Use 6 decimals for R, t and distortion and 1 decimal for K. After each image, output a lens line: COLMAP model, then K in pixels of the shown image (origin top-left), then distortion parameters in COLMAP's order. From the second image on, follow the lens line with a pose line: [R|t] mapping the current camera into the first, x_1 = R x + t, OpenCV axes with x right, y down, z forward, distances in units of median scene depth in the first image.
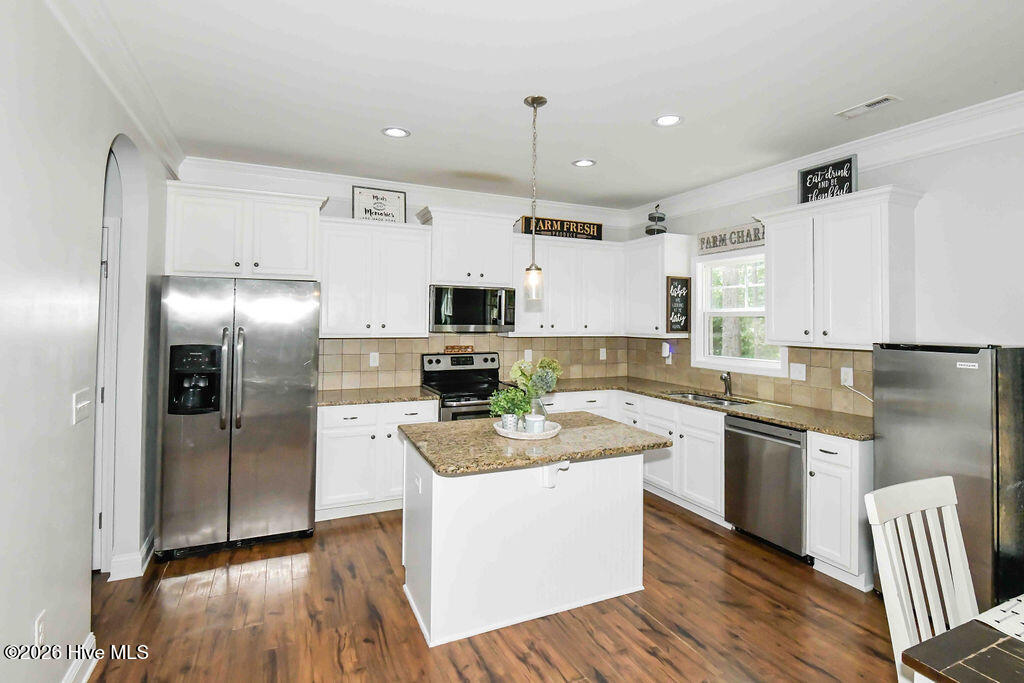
lens RADIAL K [[506.3, 0, 514.1], [0, 506.3, 308.4], [0, 0, 1]] dist [-0.019967, -0.002784]
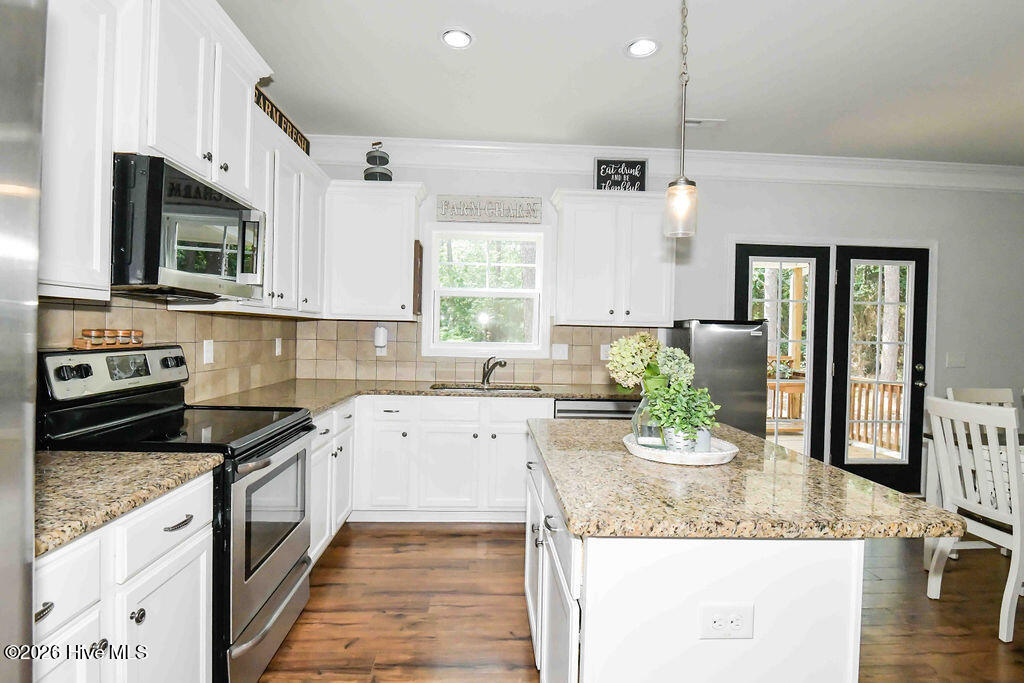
lens RADIAL K [[506.3, 0, 504.0], [0, 506.3, 336.0], [0, 0, 1]] dist [-0.019967, -0.002784]
pose [[0.384521, -0.008941, 0.923073, -0.384454], [-0.037921, 0.998956, 0.025472, 0.061408], [-0.922337, -0.044798, 0.383780, 0.610076]]
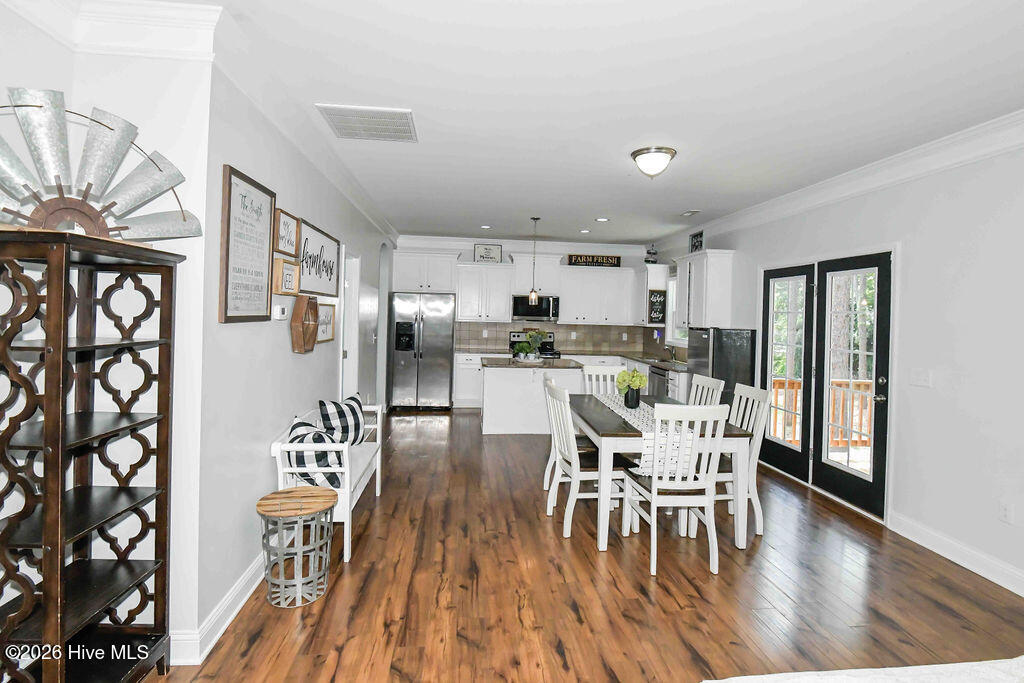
lens RADIAL K [[506.3, 0, 508.9], [0, 506.3, 325.4], [0, 0, 1]] dist [-0.019967, -0.002784]
pose [[0.941197, 0.022554, -0.337105, 0.463279], [-0.008817, 0.999069, 0.042224, -0.012807], [0.337743, -0.036768, 0.940520, -0.791233]]
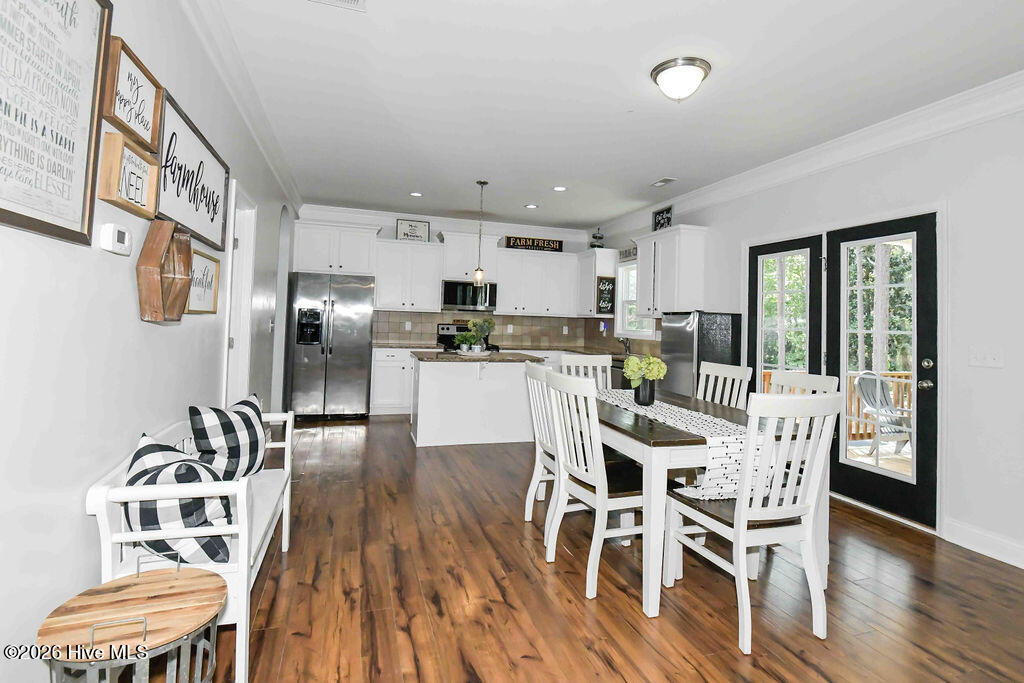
lens RADIAL K [[506.3, 0, 512.5], [0, 506.3, 312.6], [0, 0, 1]] dist [-0.019967, -0.002784]
pose [[0.990968, 0.019019, -0.132740, 0.271959], [-0.018908, 0.999819, 0.002097, 0.049266], [0.132756, 0.000432, 0.991149, -0.568288]]
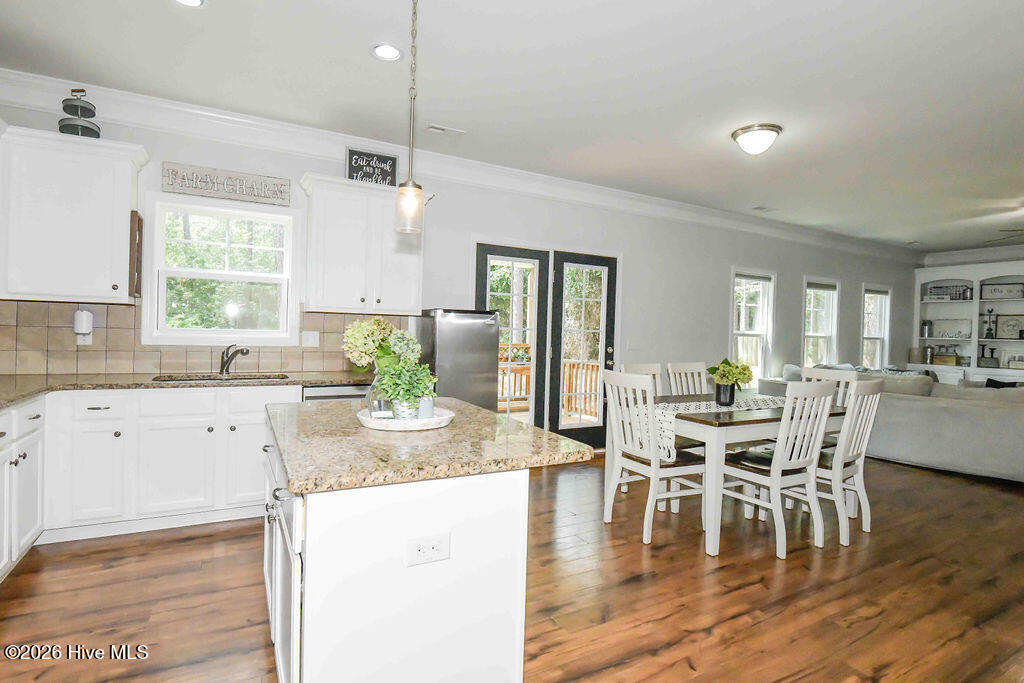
lens RADIAL K [[506.3, 0, 508.2], [0, 506.3, 334.7], [0, 0, 1]] dist [-0.019967, -0.002784]
pose [[-0.067142, -0.023393, 0.997469, -0.421500], [-0.051003, 0.998499, 0.019984, 0.065755], [-0.996439, -0.049533, -0.068234, 0.576886]]
